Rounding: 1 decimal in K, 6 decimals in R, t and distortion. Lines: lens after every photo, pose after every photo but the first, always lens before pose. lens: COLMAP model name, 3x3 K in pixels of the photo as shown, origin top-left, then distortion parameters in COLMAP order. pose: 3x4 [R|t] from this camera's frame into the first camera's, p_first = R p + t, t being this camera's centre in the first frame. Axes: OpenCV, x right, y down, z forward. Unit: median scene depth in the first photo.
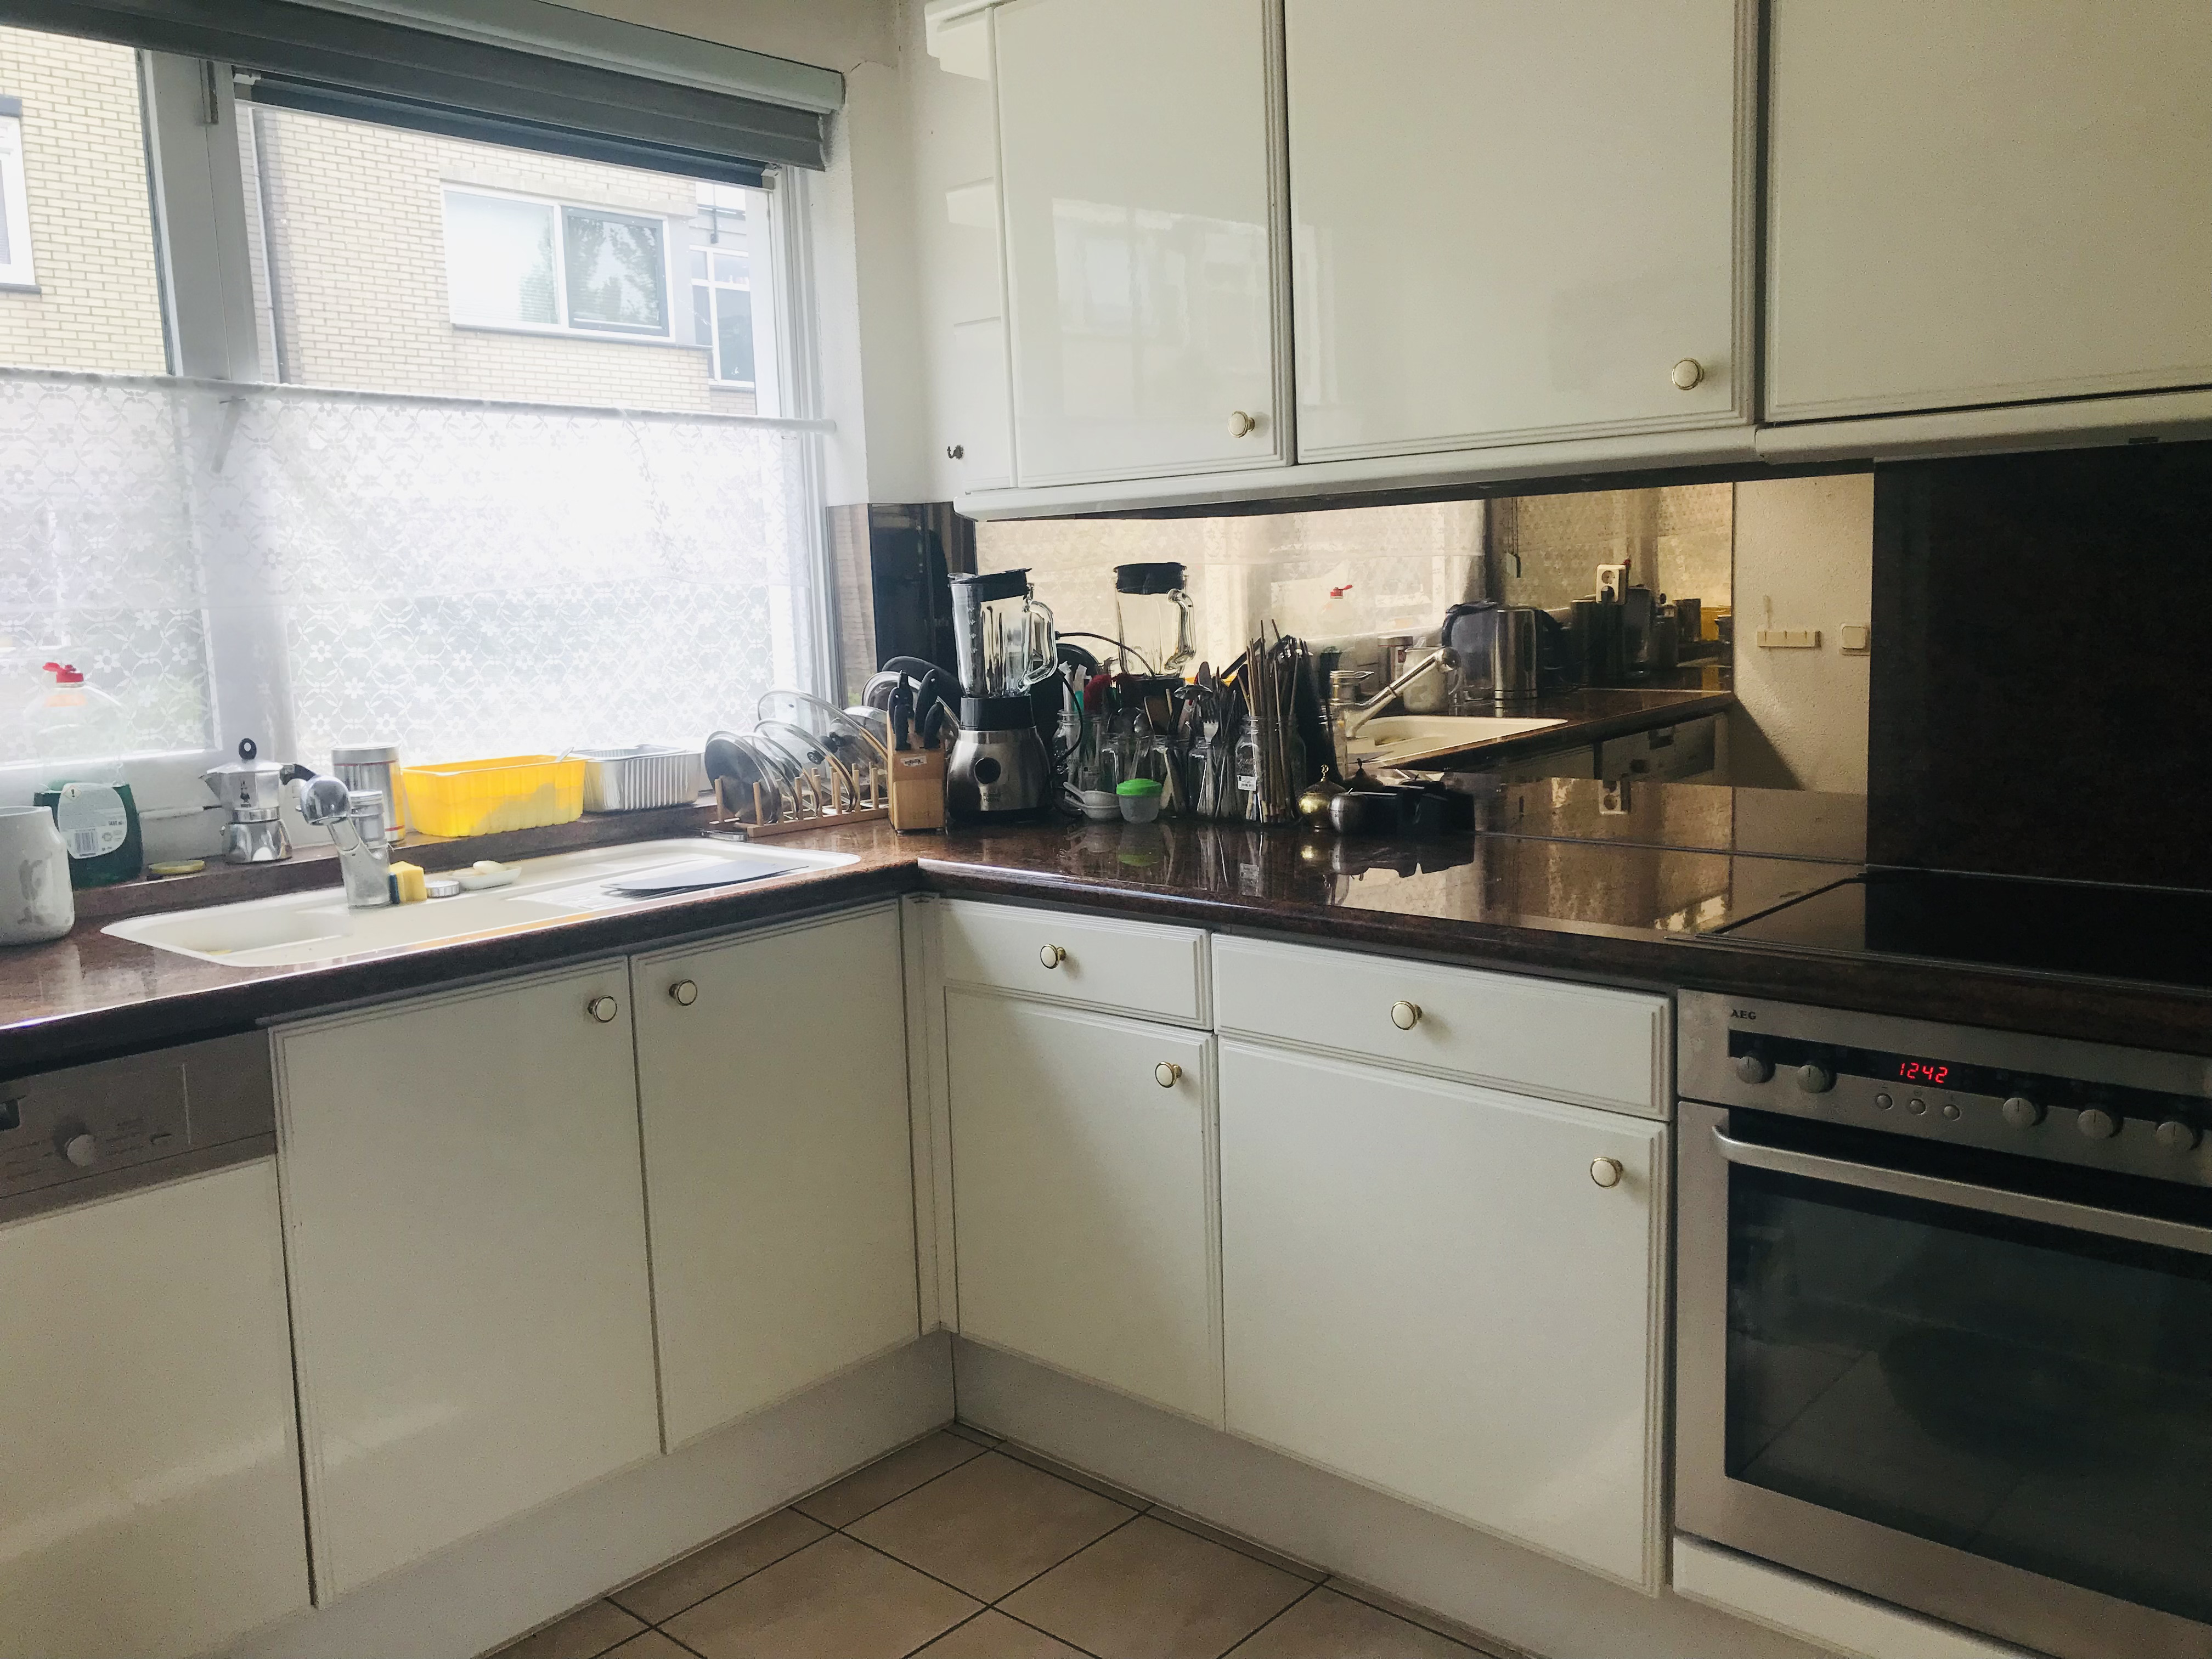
lens RADIAL K [[1822.7, 0, 1107.9], [0, 1822.7, 827.7], [0, 0, 1]] dist [0.034672, -0.050405]
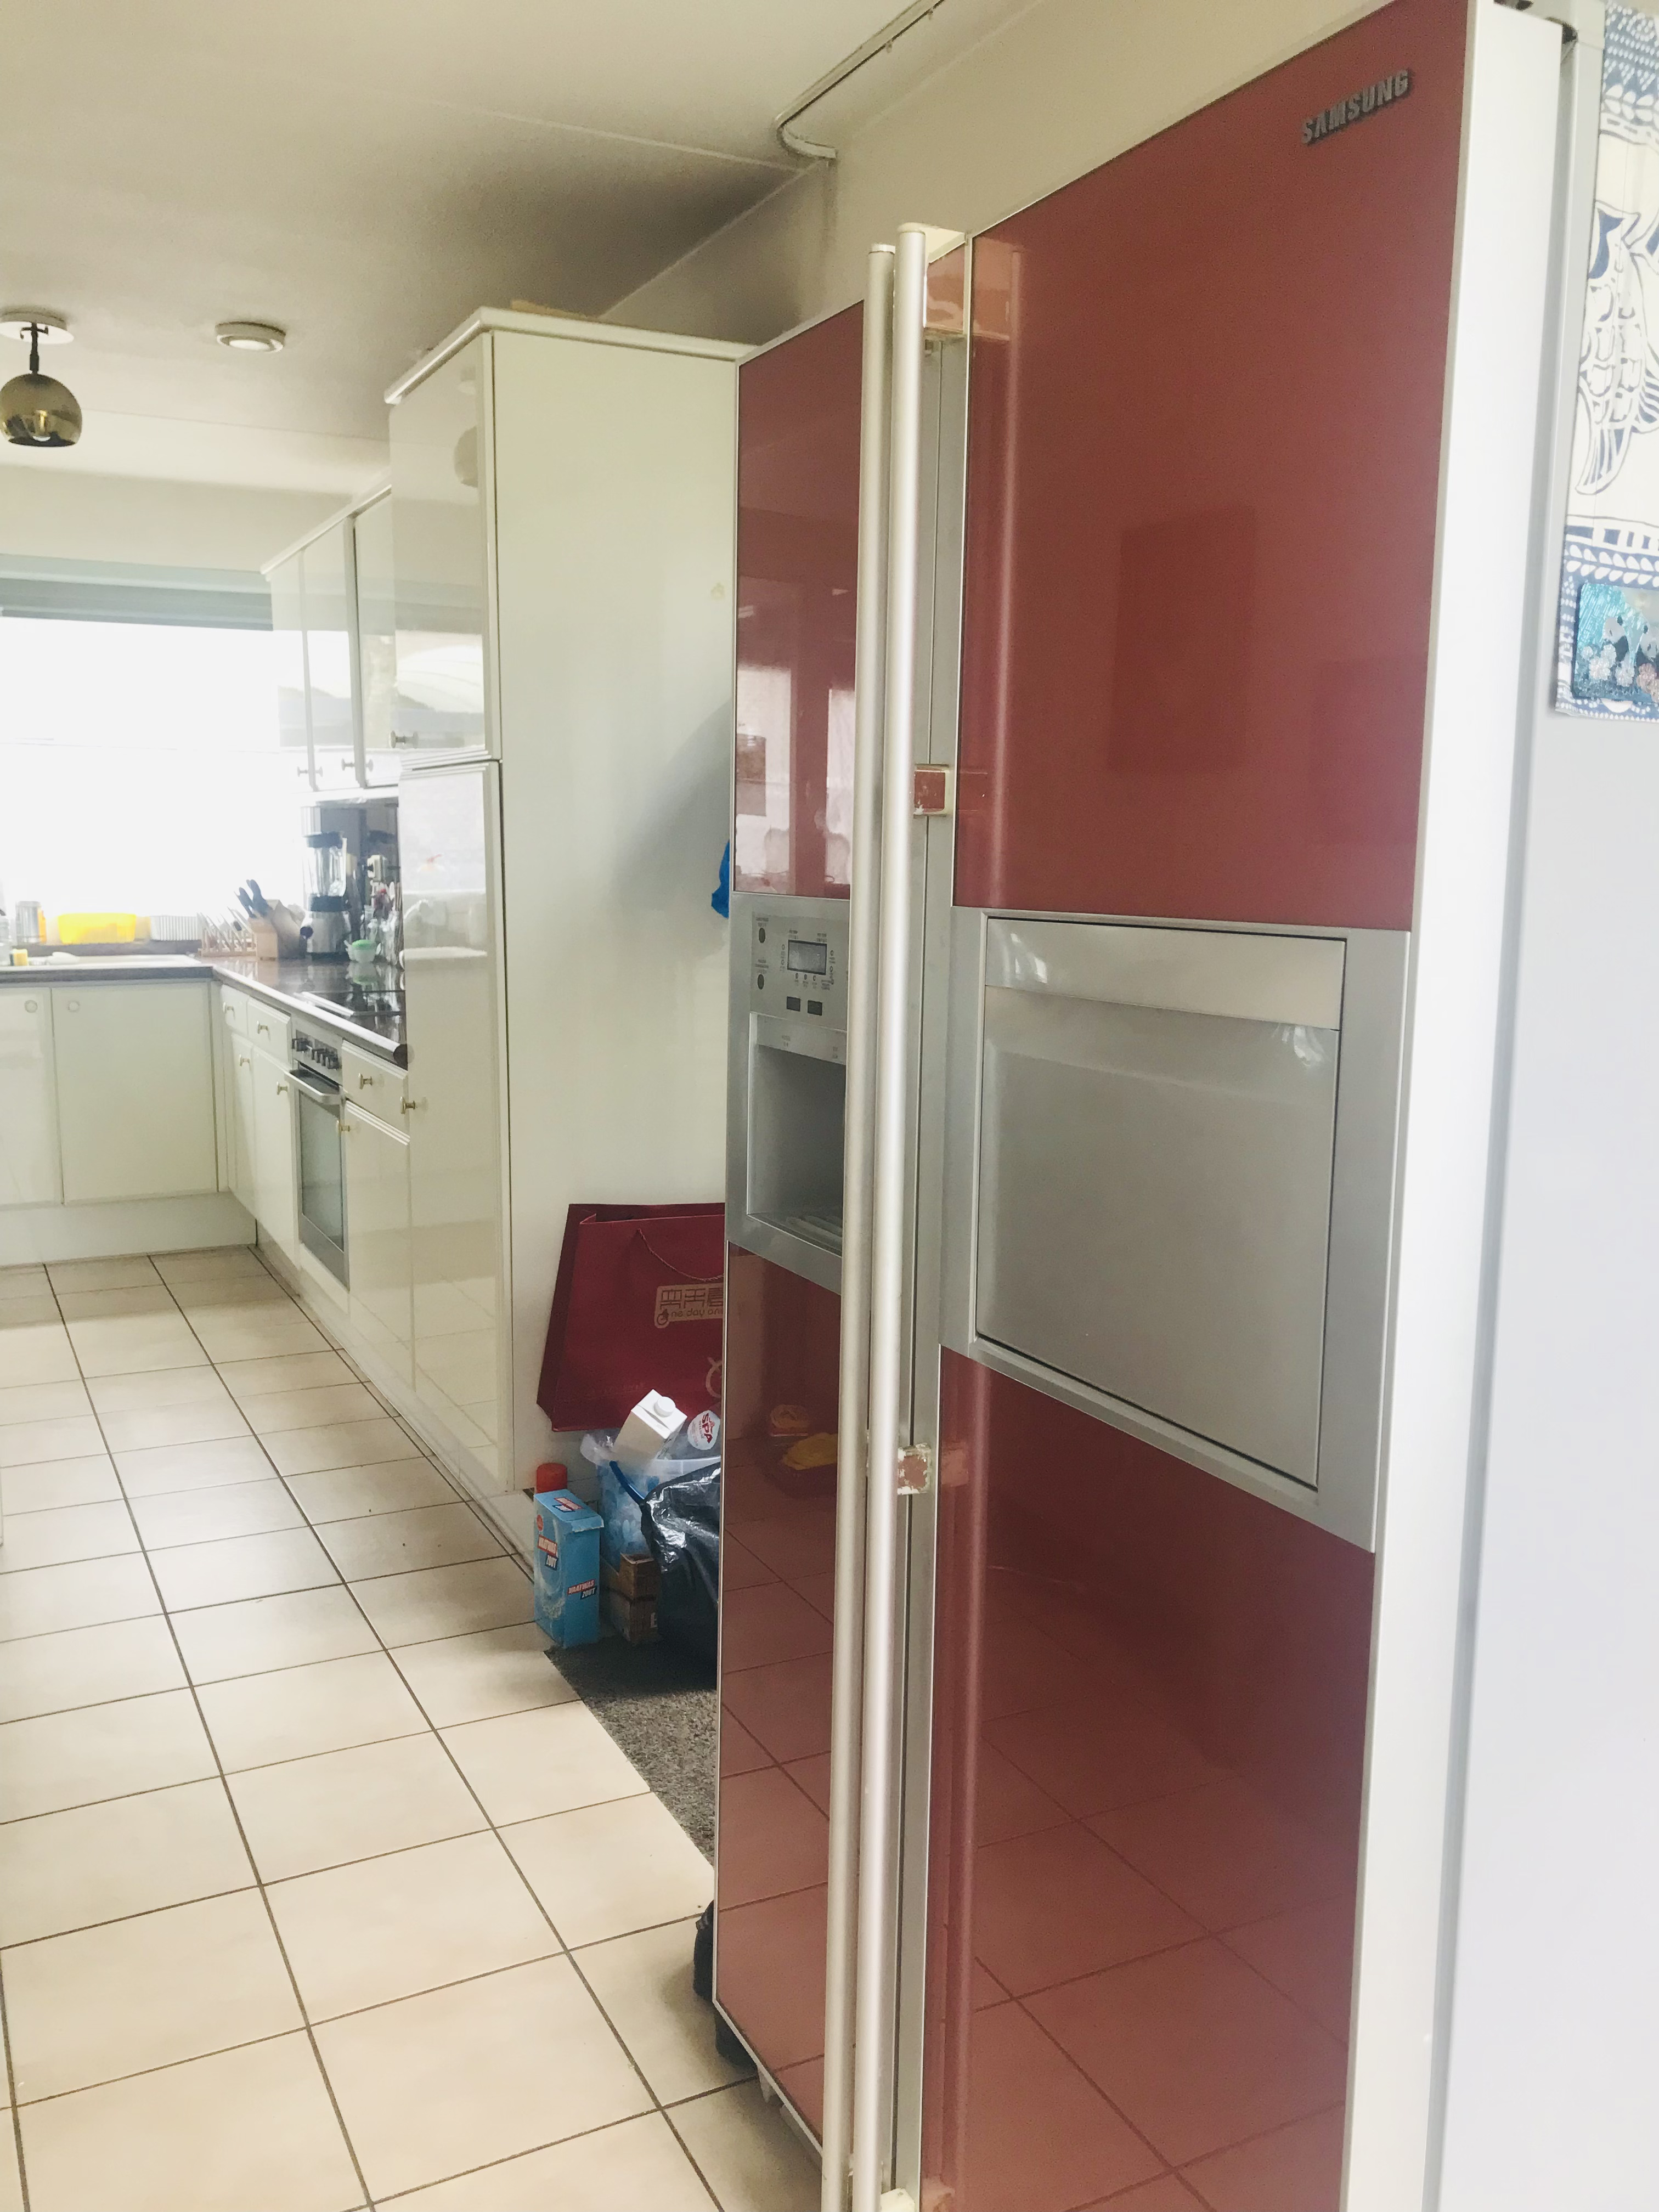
lens RADIAL K [[1822.7, 0, 827.2], [0, 1822.7, 1109.3], [0, 0, 1]] dist [0.034672, -0.050405]
pose [[0.929251, 0.093137, -0.357516, 1.355796], [-0.087568, 0.995652, 0.031773, 0.054800], [0.358921, 0.001782, 0.933366, -0.769134]]
